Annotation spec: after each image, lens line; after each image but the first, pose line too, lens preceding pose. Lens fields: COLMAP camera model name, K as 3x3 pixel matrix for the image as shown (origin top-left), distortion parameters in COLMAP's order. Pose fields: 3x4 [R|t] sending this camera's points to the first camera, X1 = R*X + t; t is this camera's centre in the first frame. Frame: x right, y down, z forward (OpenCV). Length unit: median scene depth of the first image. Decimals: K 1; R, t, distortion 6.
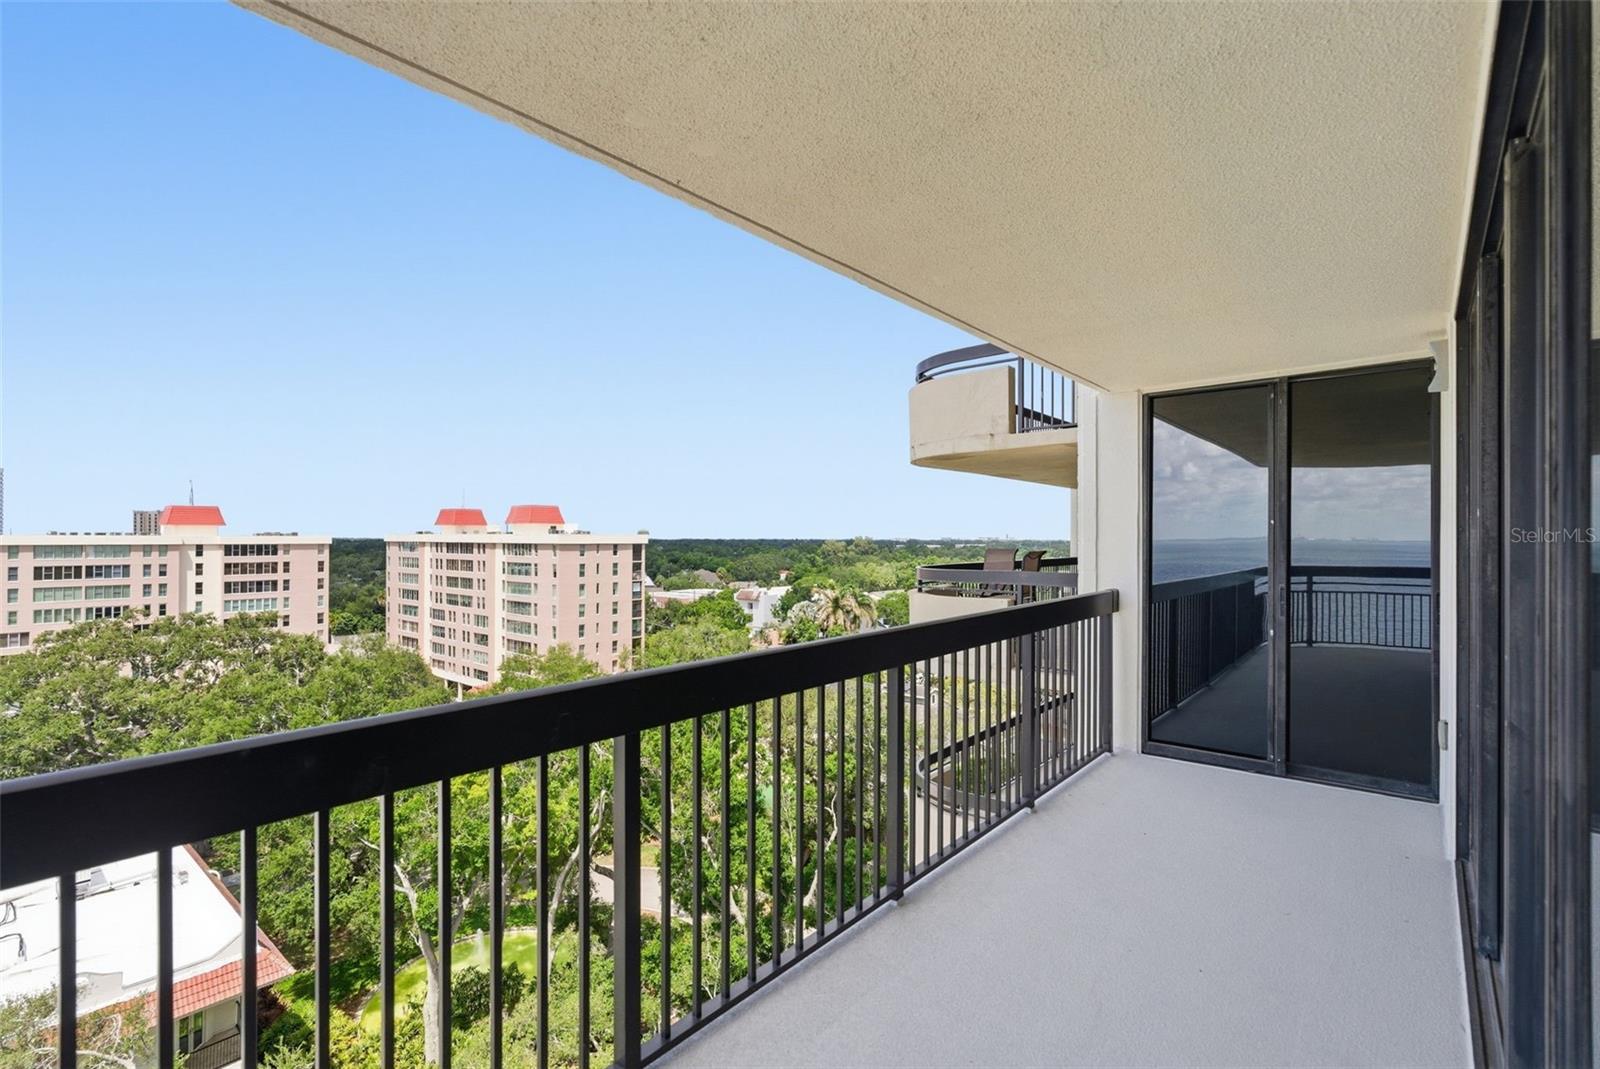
lens RADIAL K [[726.1, 0, 795.4], [0, 726.1, 539.0], [0, 0, 1]] dist [0.002543, 0.000732]
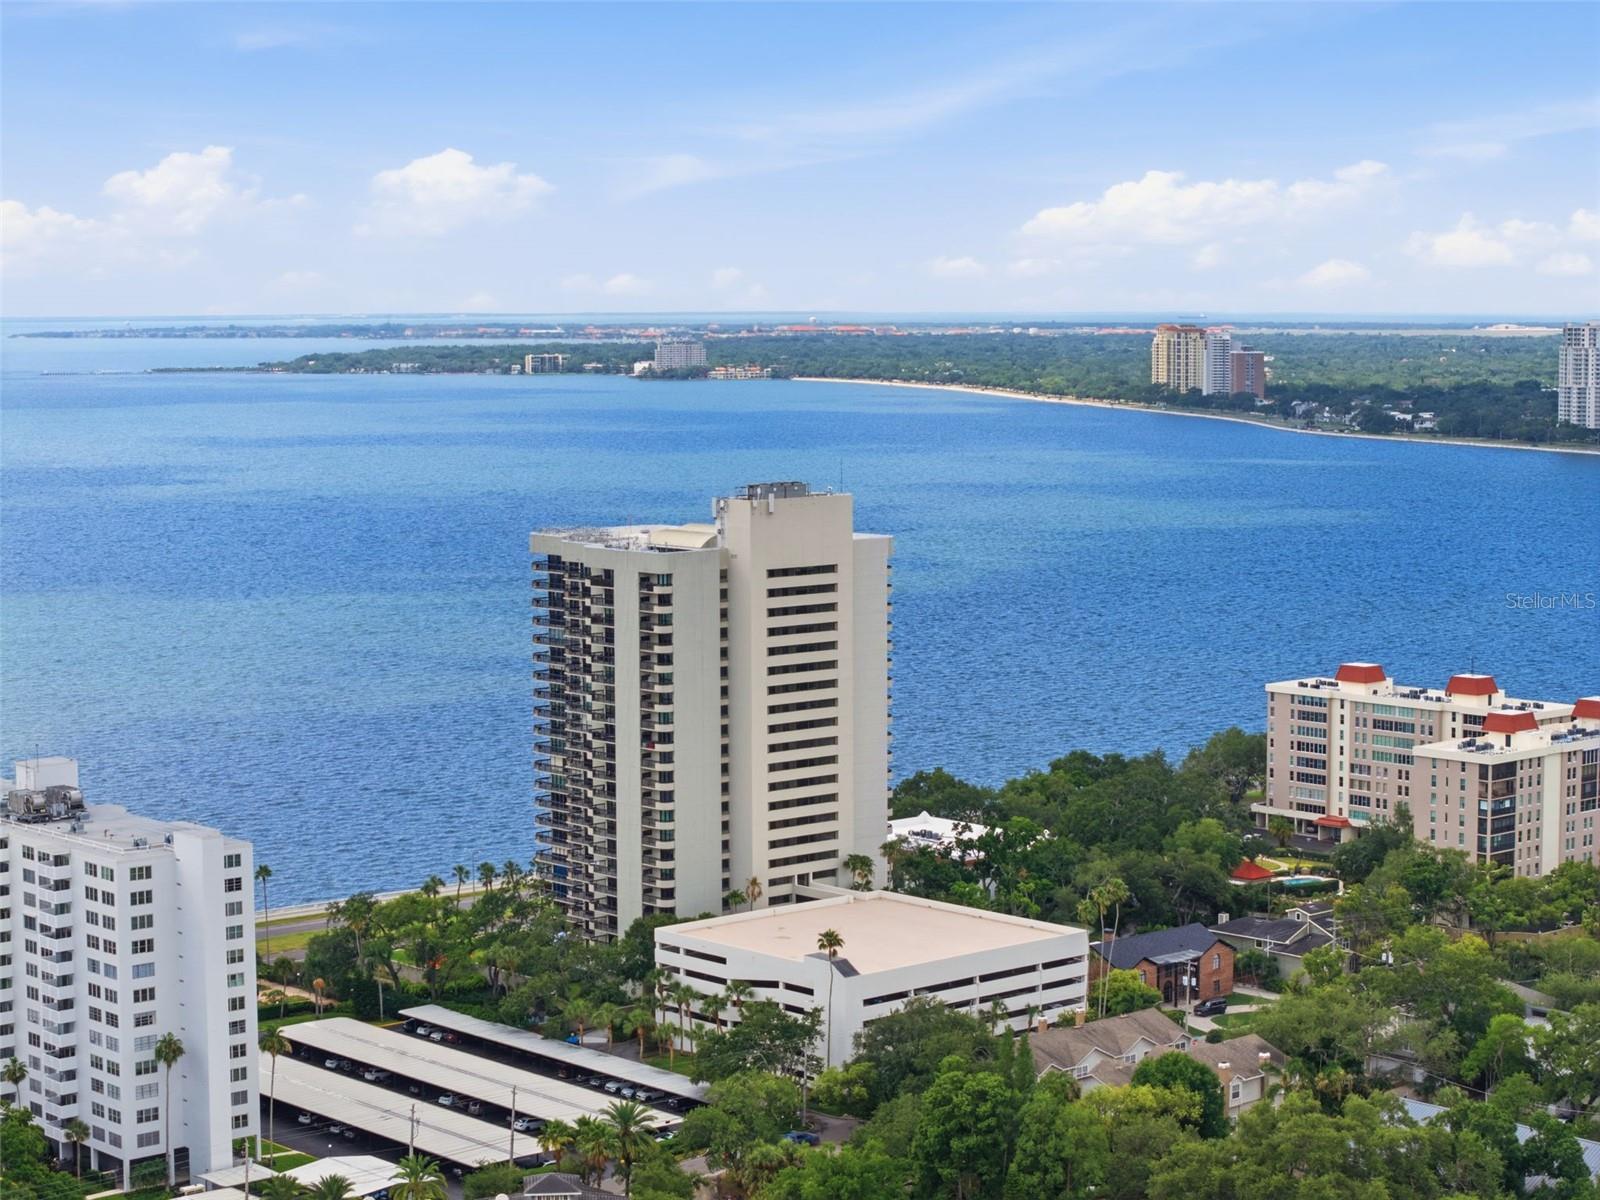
lens RADIAL K [[3229.4, 0, 822.9], [0, 3229.4, 598.3], [0, 0, 1]] dist [-0.311680, 2.034766]
pose [[-0.120934, 0.090411, -0.988535, 4.325448], [0.001279, 0.995857, 0.090924, -0.636355], [0.992660, 0.009732, -0.120549, 0.607531]]
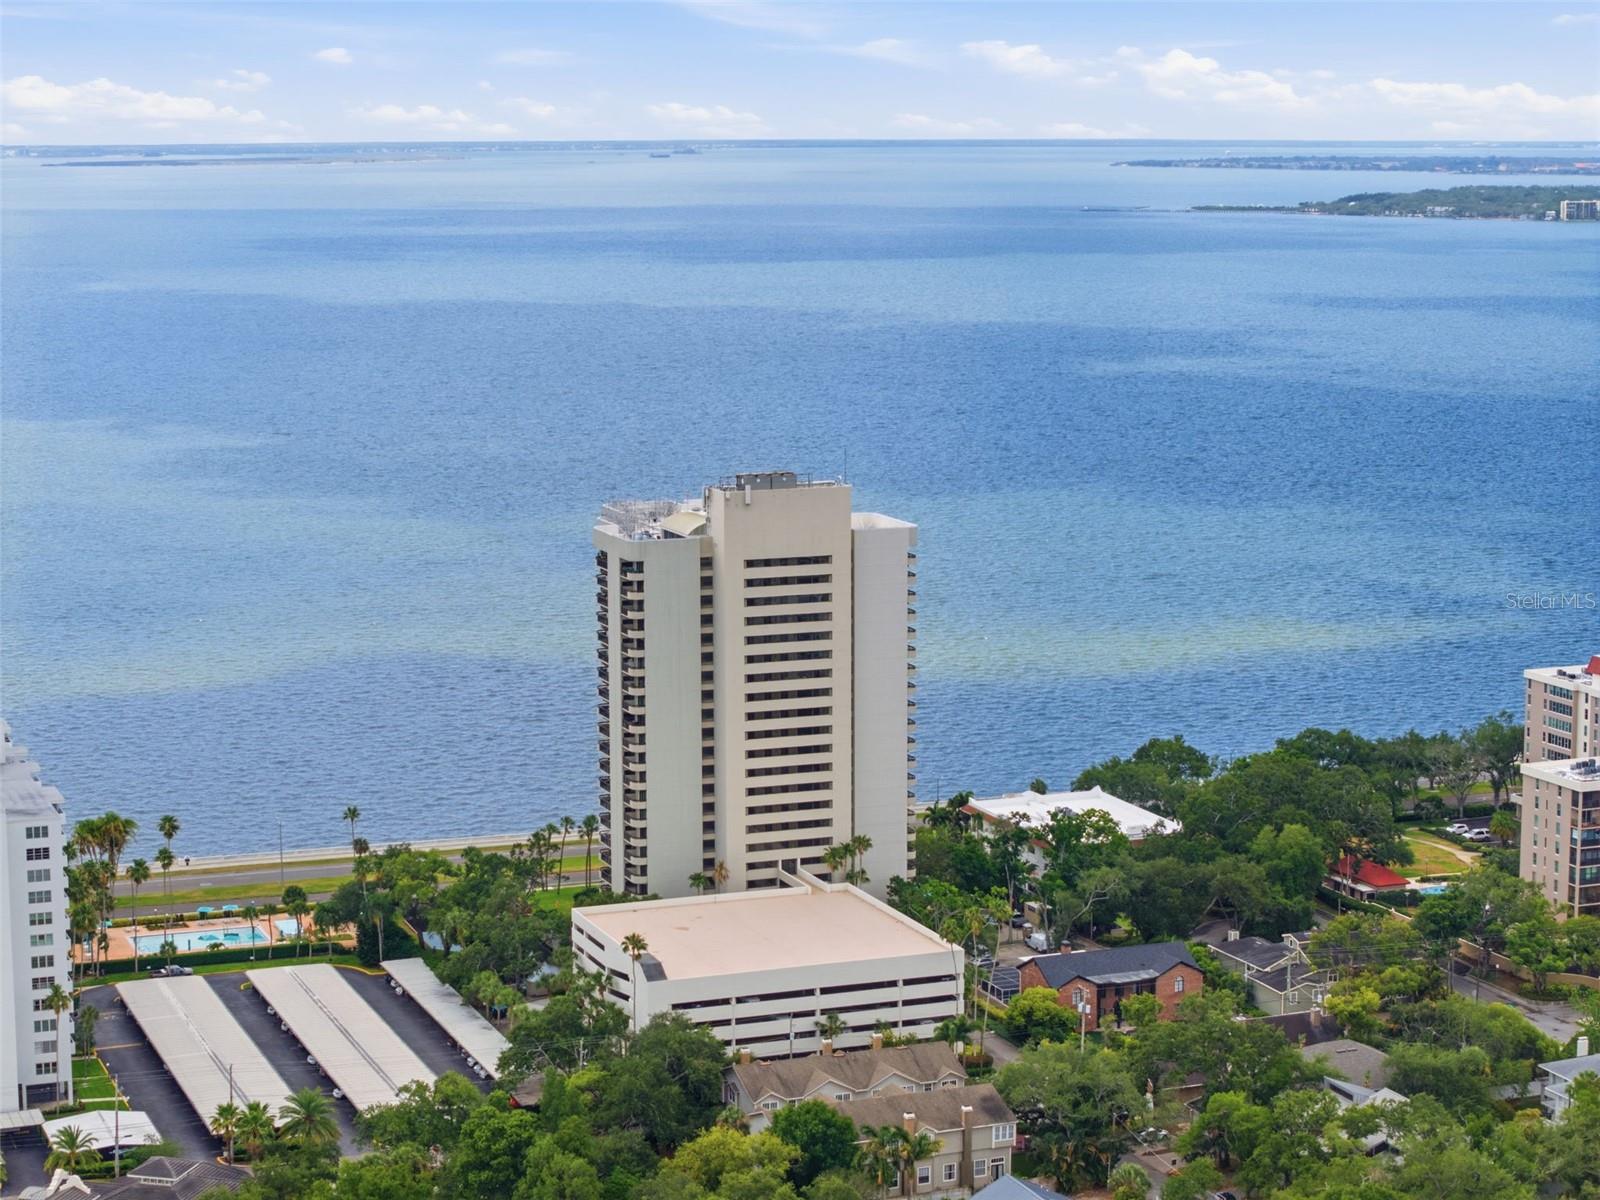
lens RADIAL K [[3229.4, 0, 822.9], [0, 3229.4, 598.3], [0, 0, 1]] dist [-0.311680, 2.034766]
pose [[-0.458472, 0.128432, -0.879380, 3.892658], [-0.001216, 0.989411, 0.145136, -0.850358], [0.888708, 0.067610, -0.453461, 1.996577]]
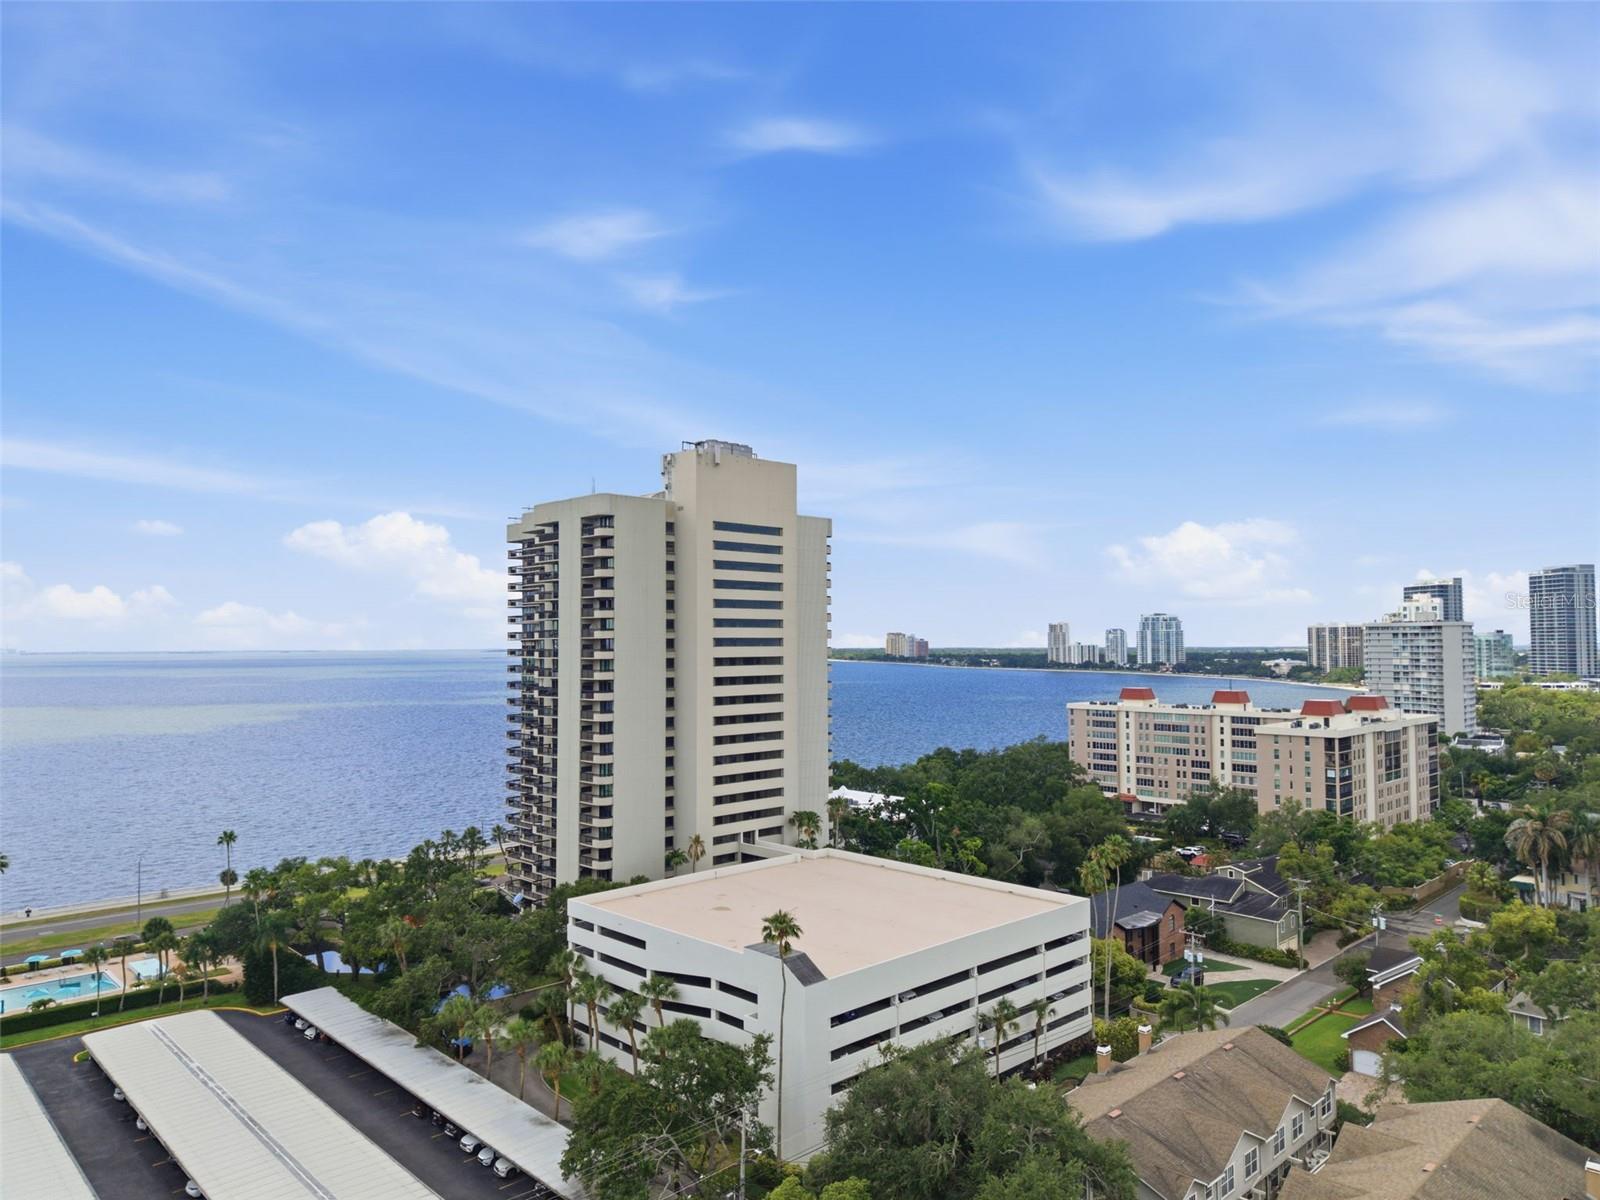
lens RADIAL K [[1068.9, 0, 795.1], [0, 1068.9, 601.9], [0, 0, 1]] dist [0.032753, -0.027995]
pose [[-0.094058, -0.042304, -0.994668, 1.651880], [0.002958, 0.999080, -0.042772, -0.144845], [0.995562, -0.006965, -0.093846, 0.277593]]
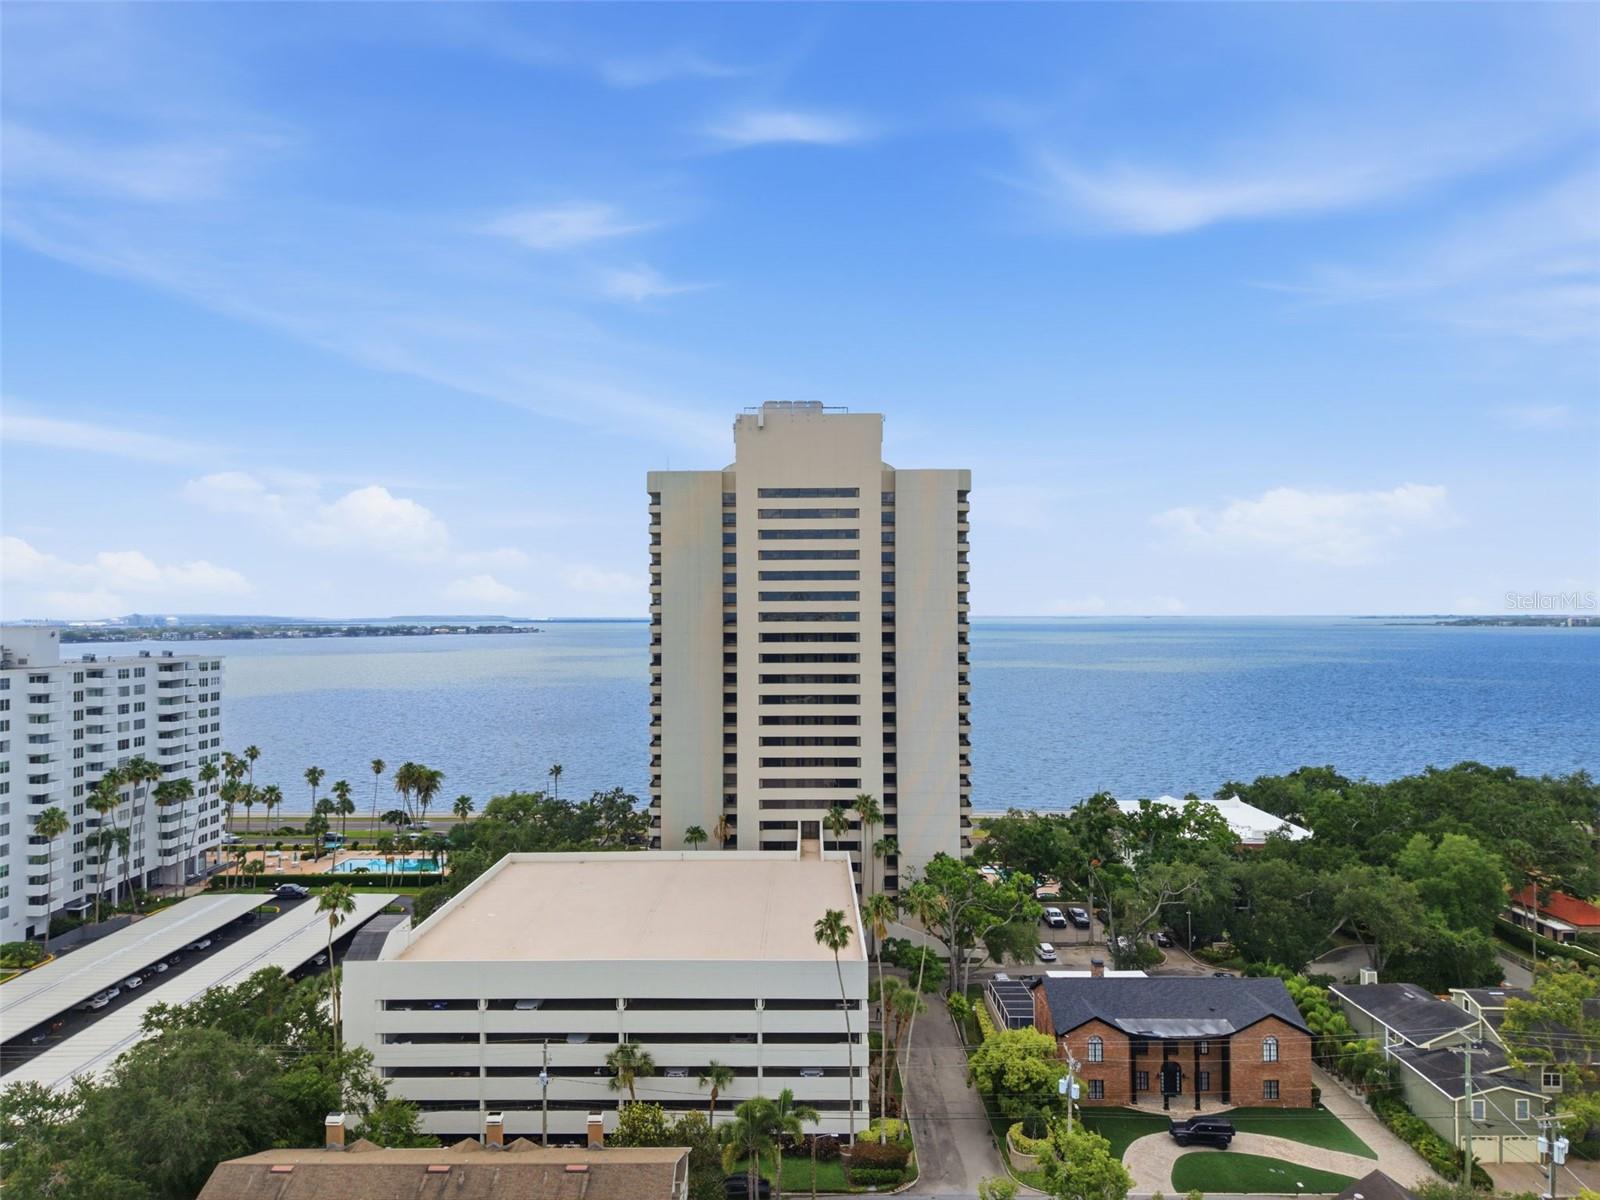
lens RADIAL K [[1068.9, 0, 795.1], [0, 1068.9, 601.9], [0, 0, 1]] dist [0.032753, -0.027995]
pose [[-0.761293, -0.006920, -0.648371, 1.120505], [0.000900, 0.999931, -0.011728, -0.154899], [0.648408, -0.009512, -0.761234, 1.039006]]
